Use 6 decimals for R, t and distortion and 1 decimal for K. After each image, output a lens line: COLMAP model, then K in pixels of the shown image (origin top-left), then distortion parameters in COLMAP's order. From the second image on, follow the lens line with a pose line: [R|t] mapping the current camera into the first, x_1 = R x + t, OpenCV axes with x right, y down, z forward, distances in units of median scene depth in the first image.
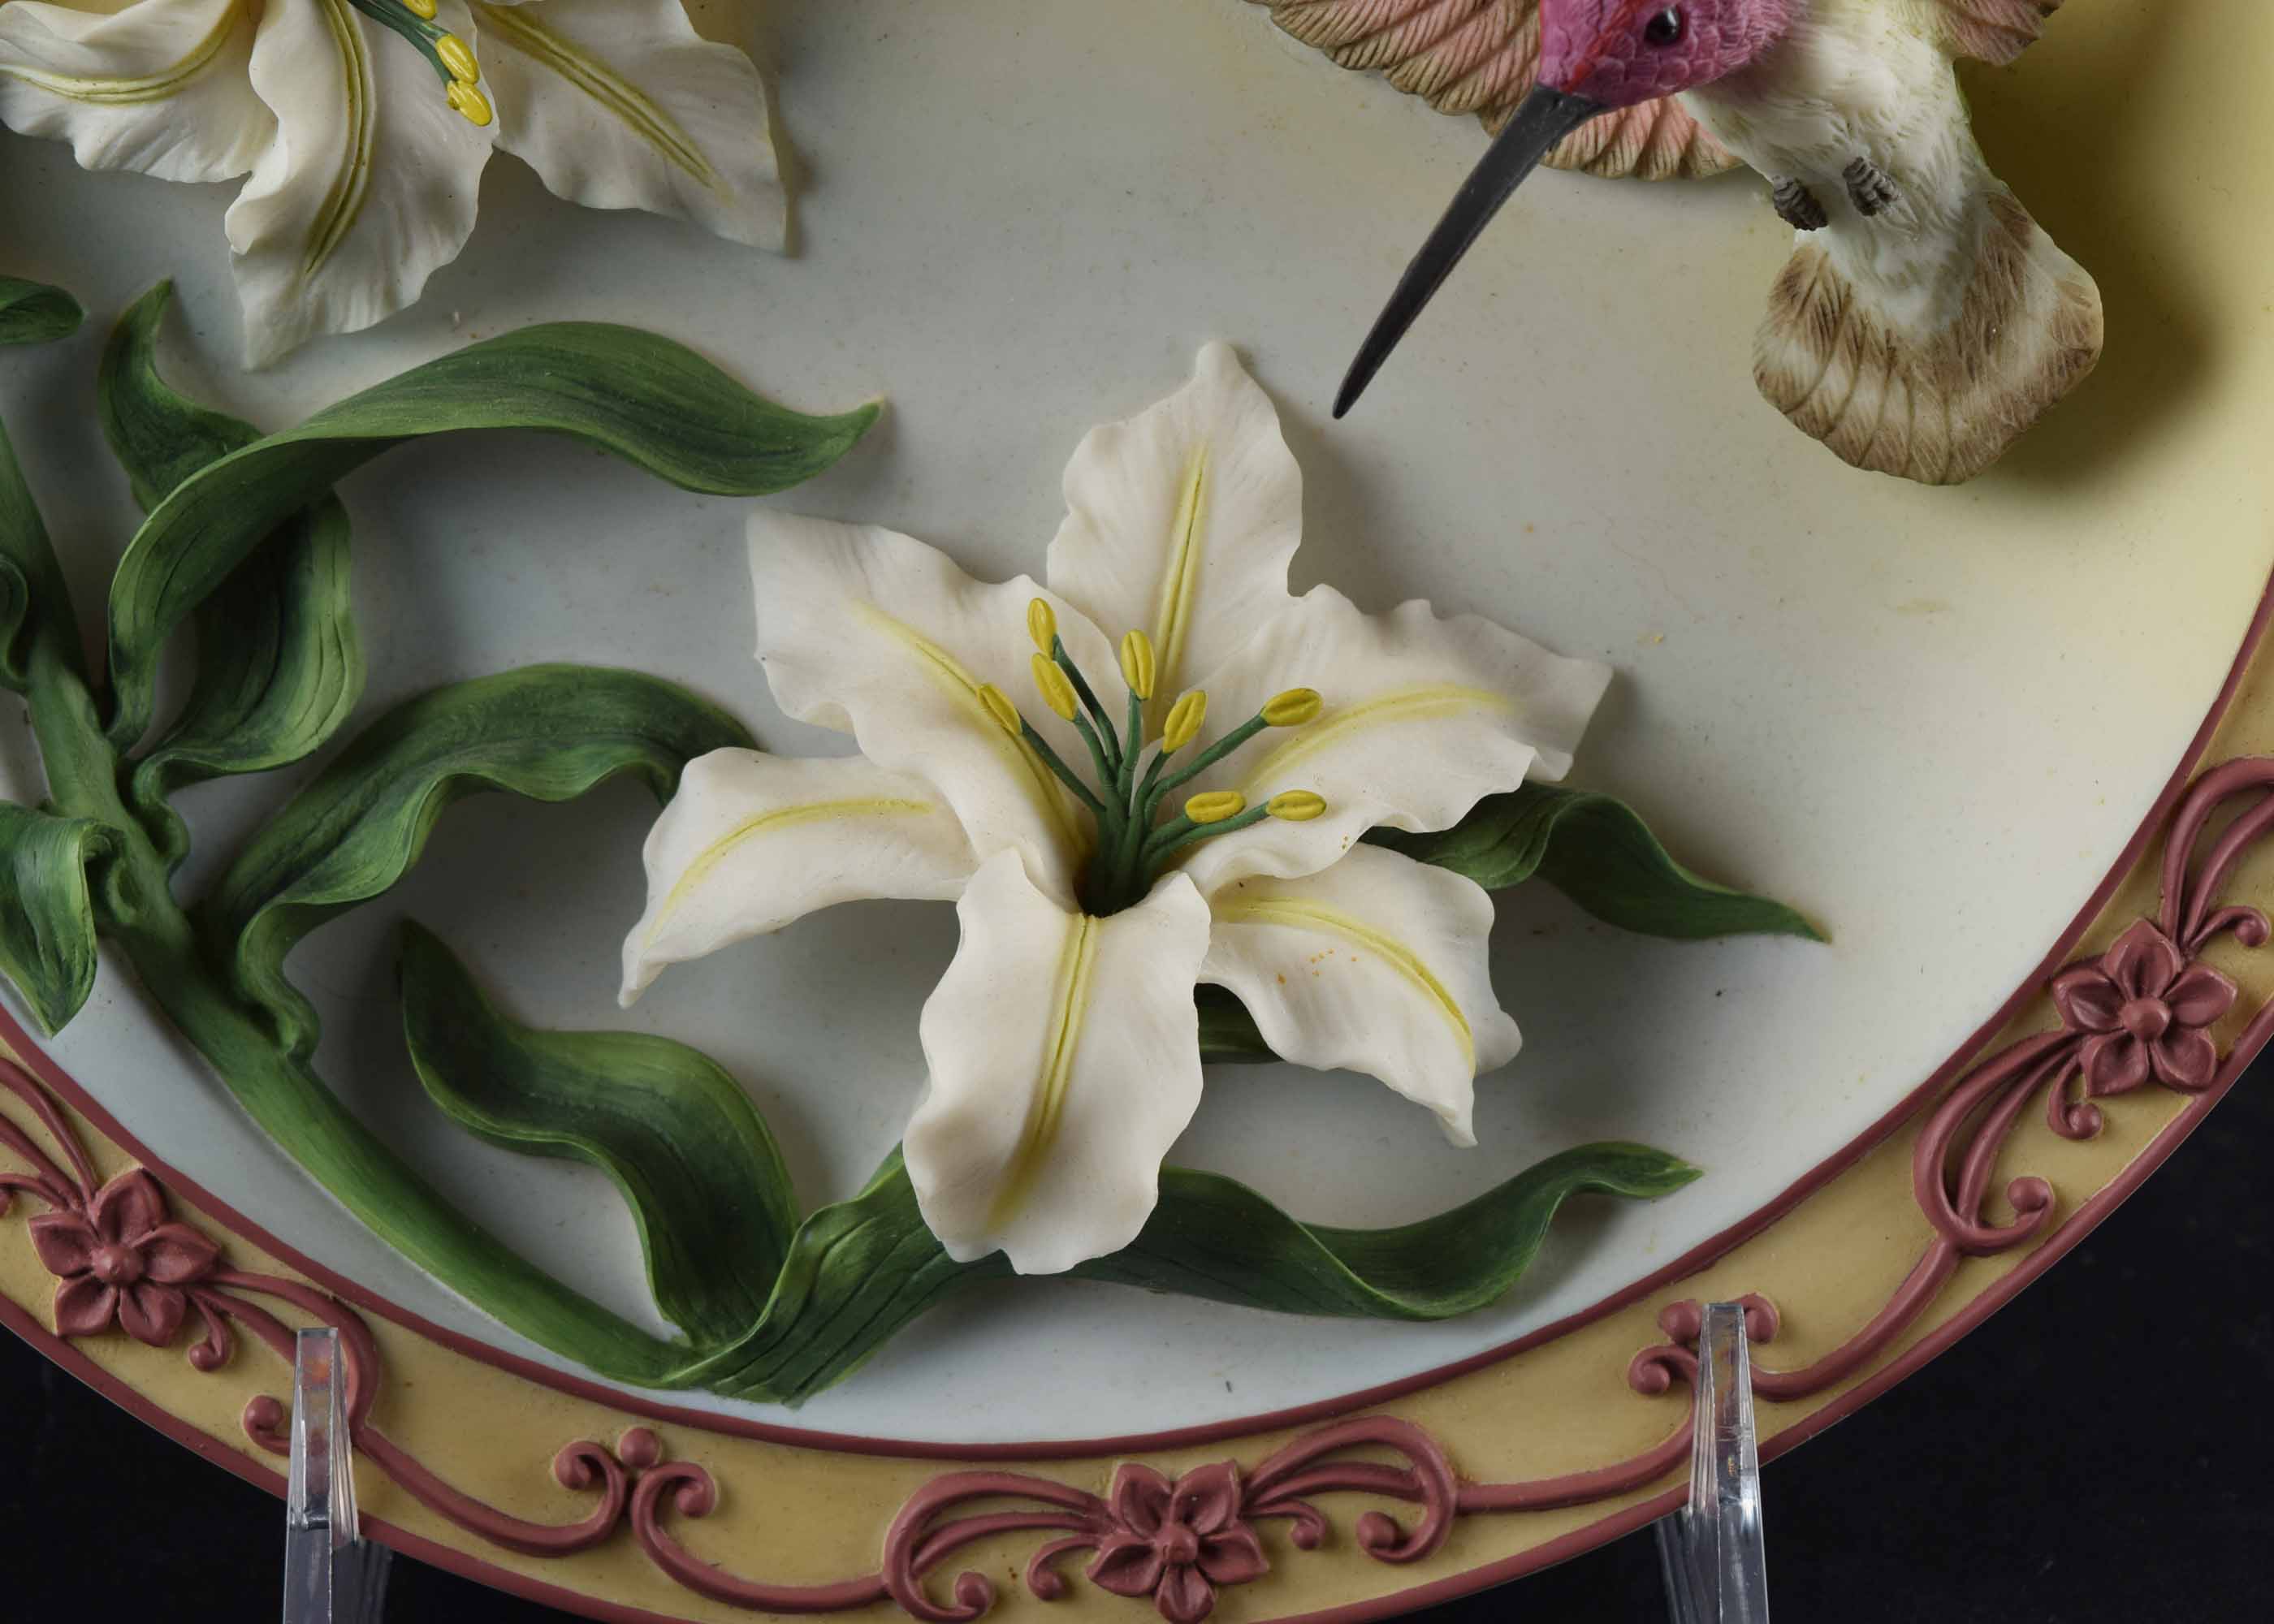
lens RADIAL K [[5500.7, 0, 1137.0], [0, 5500.7, 812.0], [0, 0, 1]] dist [0.080881, -0.020943]
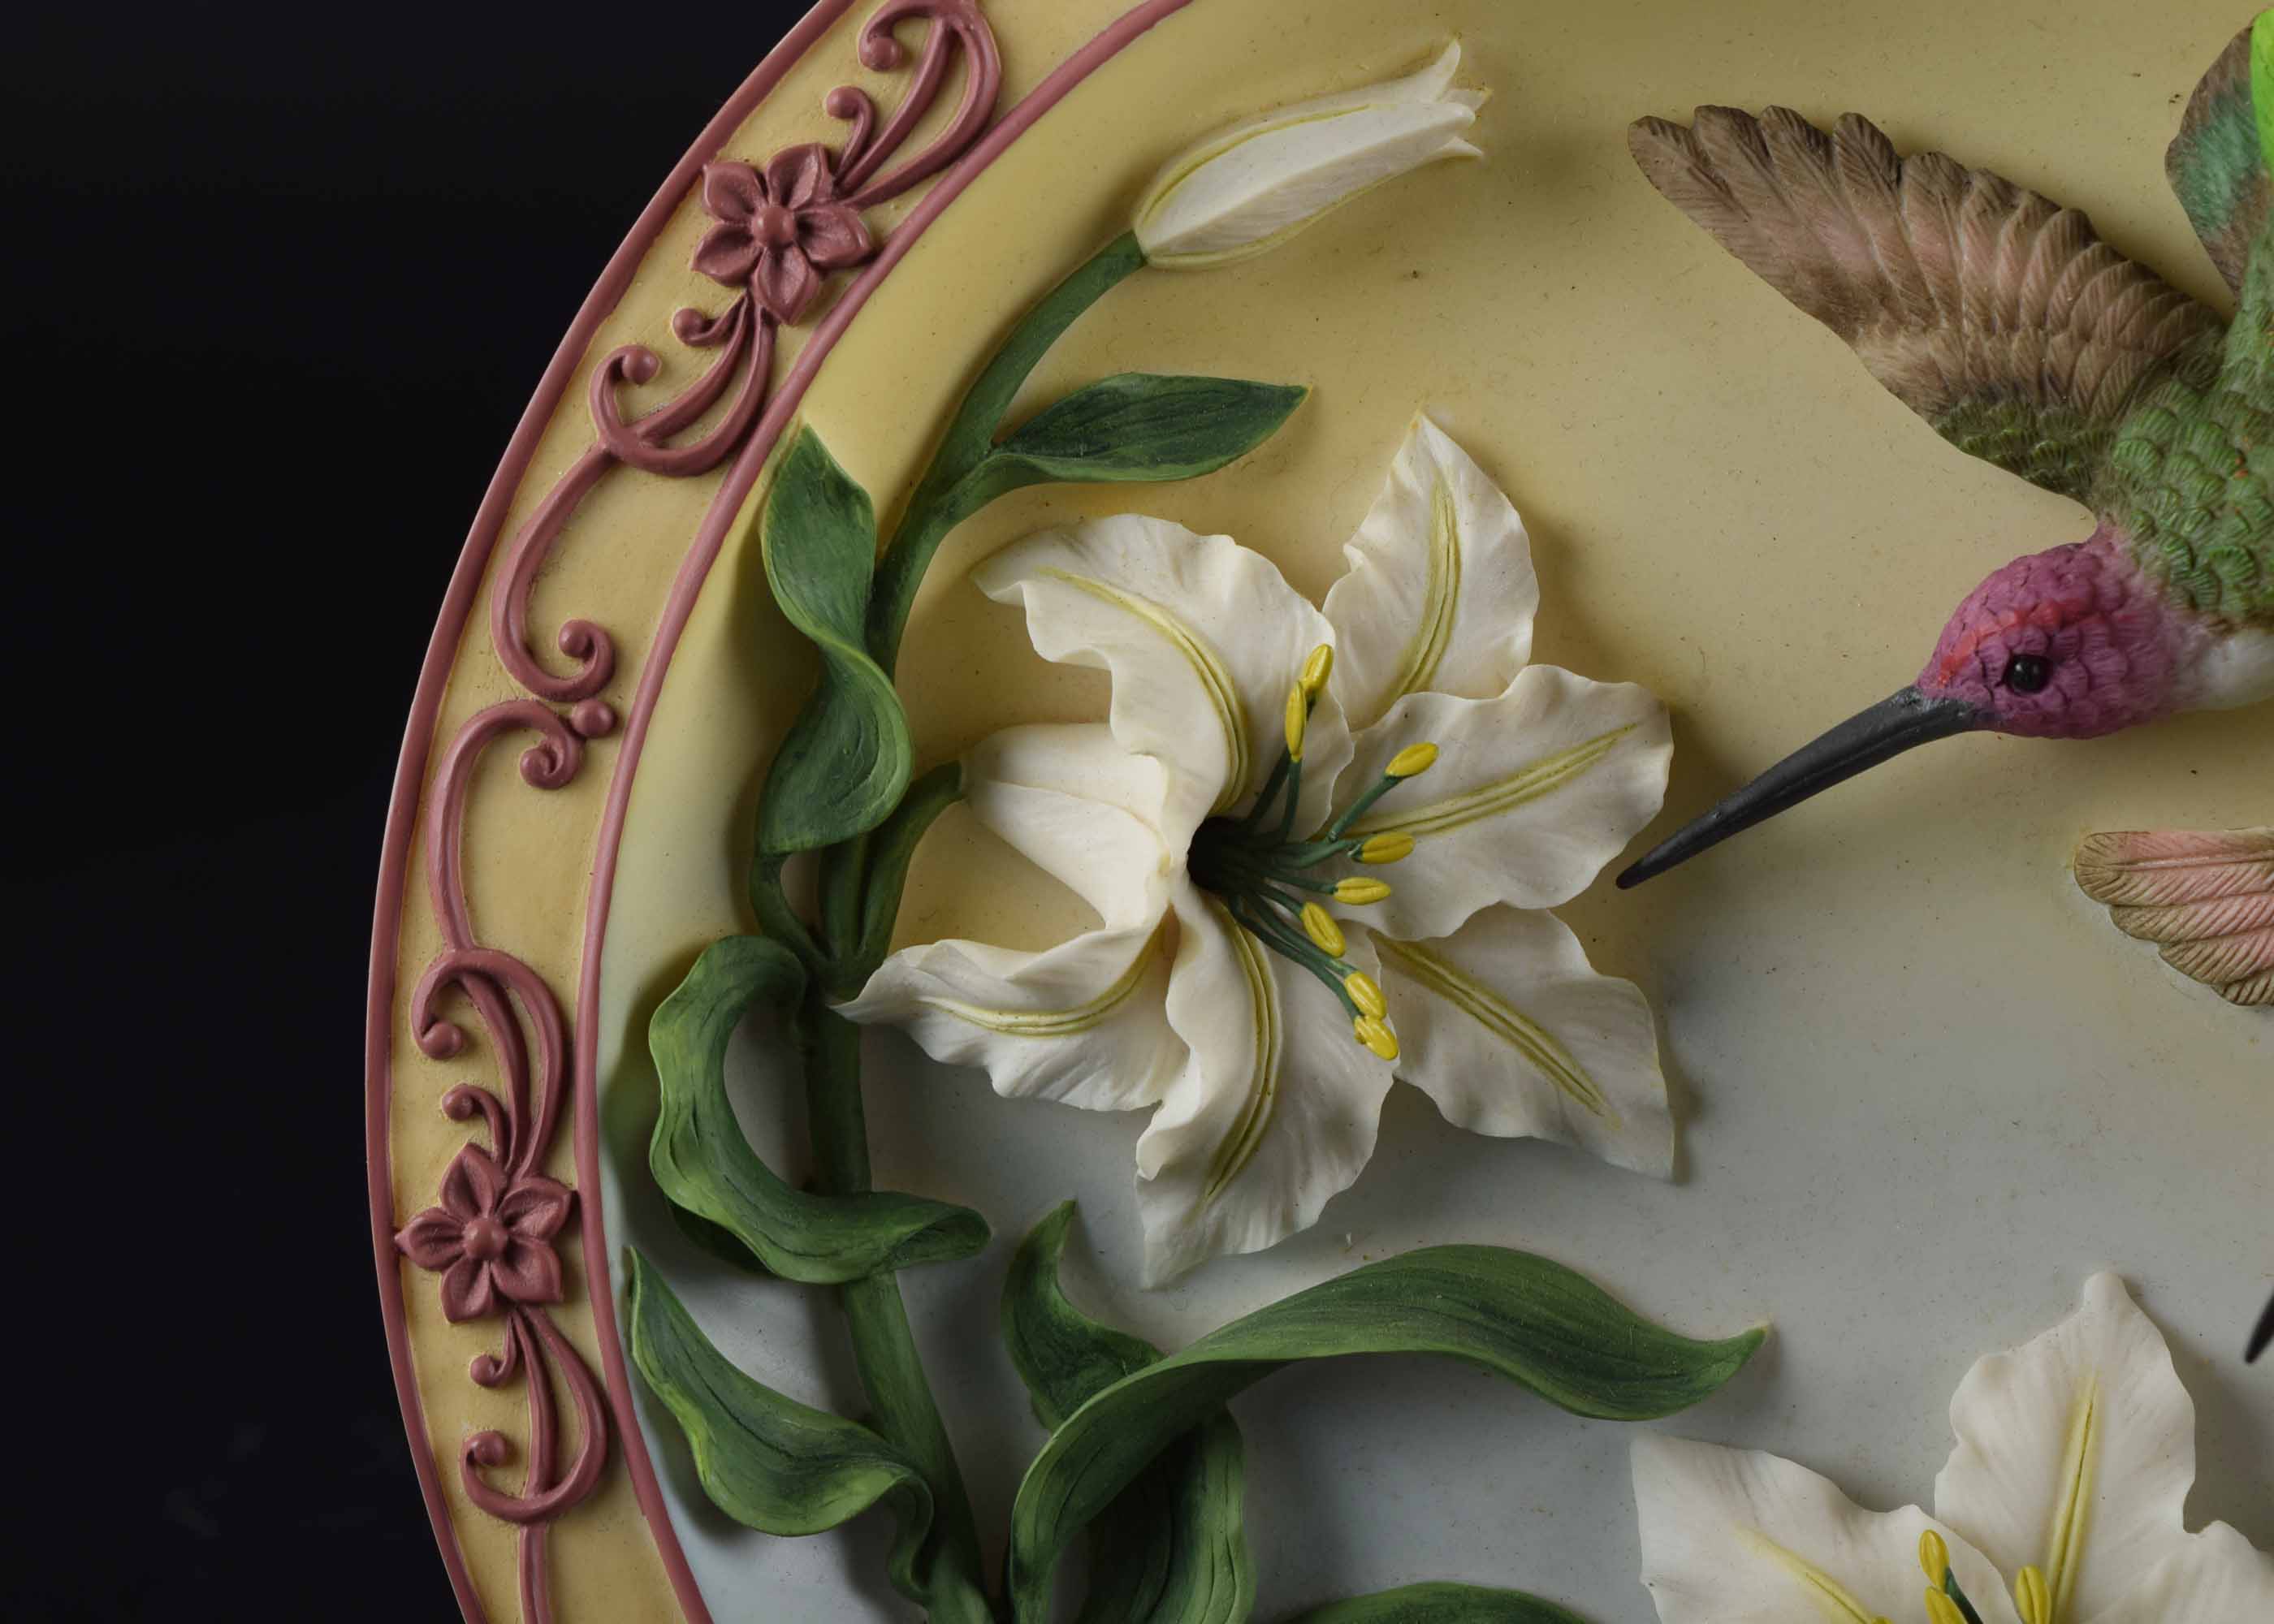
lens RADIAL K [[5500.7, 0, 1137.0], [0, 5500.7, 812.0], [0, 0, 1]] dist [0.080881, -0.020943]
pose [[0.992882, 0.002389, -0.119082, -0.041690], [-0.019340, 0.989763, -0.141405, -0.023381], [0.117525, 0.142701, 0.982764, -0.019752]]
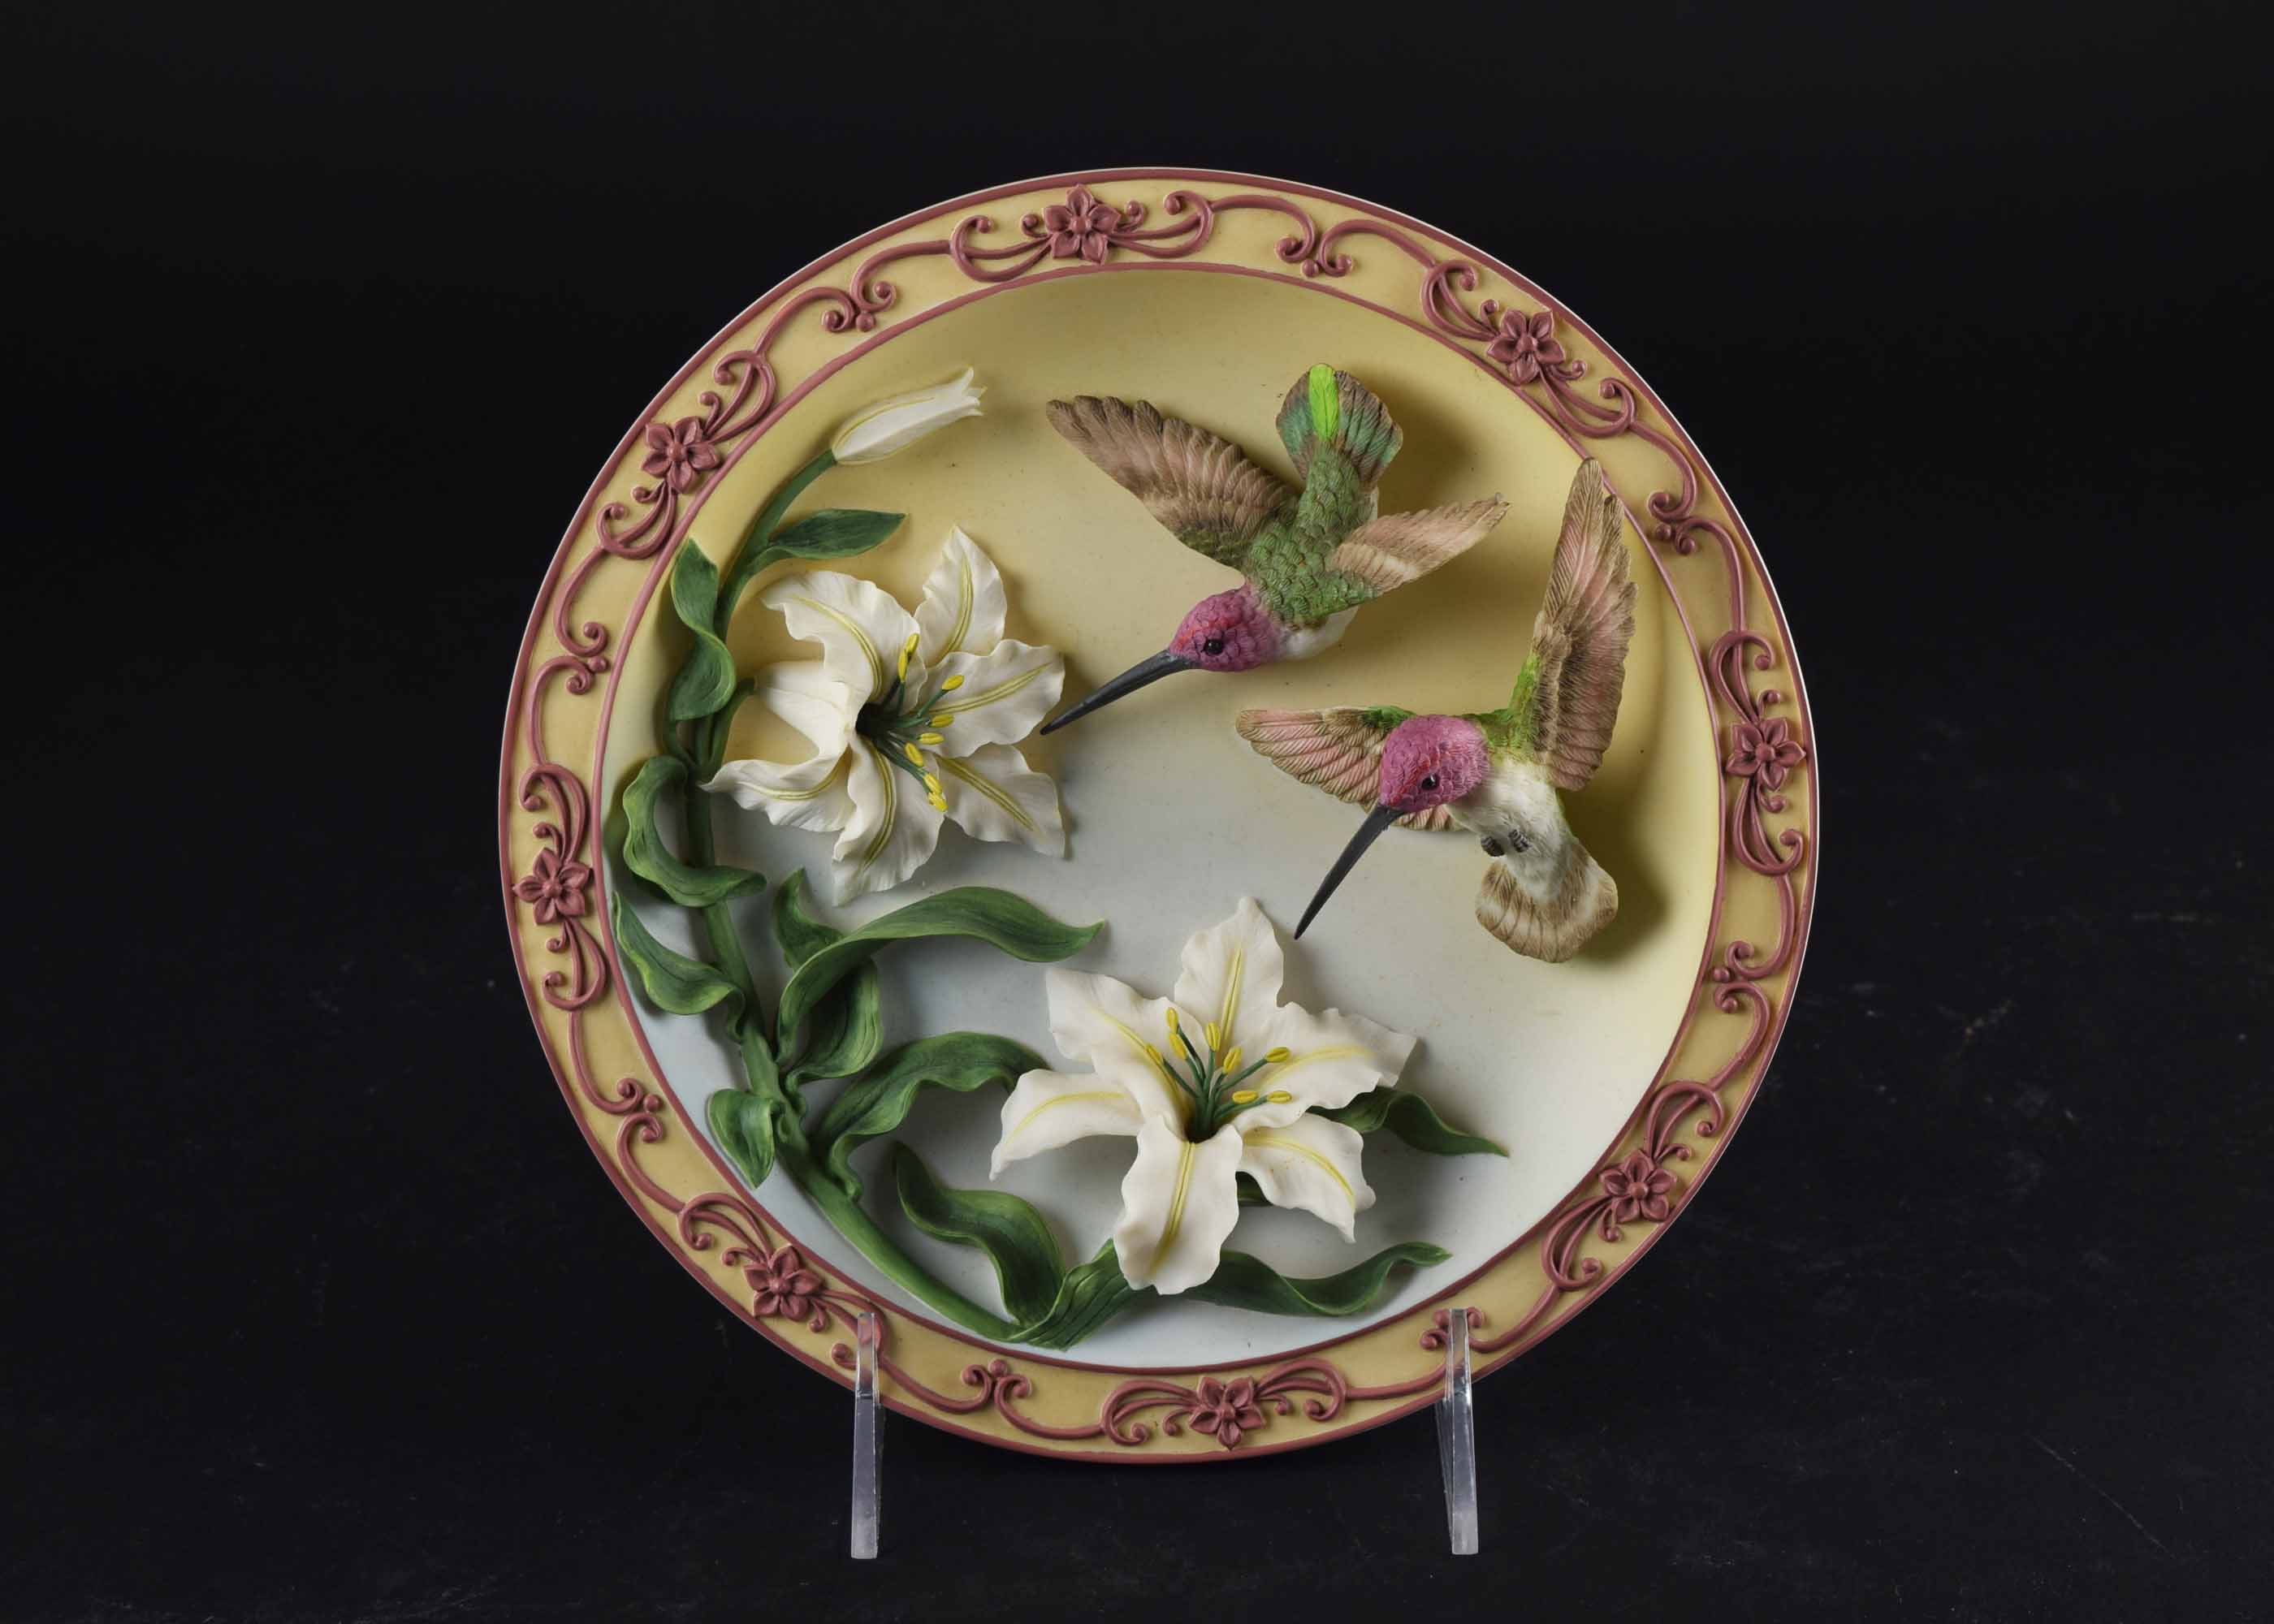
lens RADIAL K [[4686.4, 0, 1137.0], [0, 4686.4, 812.0], [0, 0, 1]] dist [0.028042, 0.029501]
pose [[0.999875, 0.008678, -0.013245, -0.006526], [-0.009343, 0.998654, -0.051010, -0.019851], [0.012785, 0.051128, 0.998610, -1.007940]]
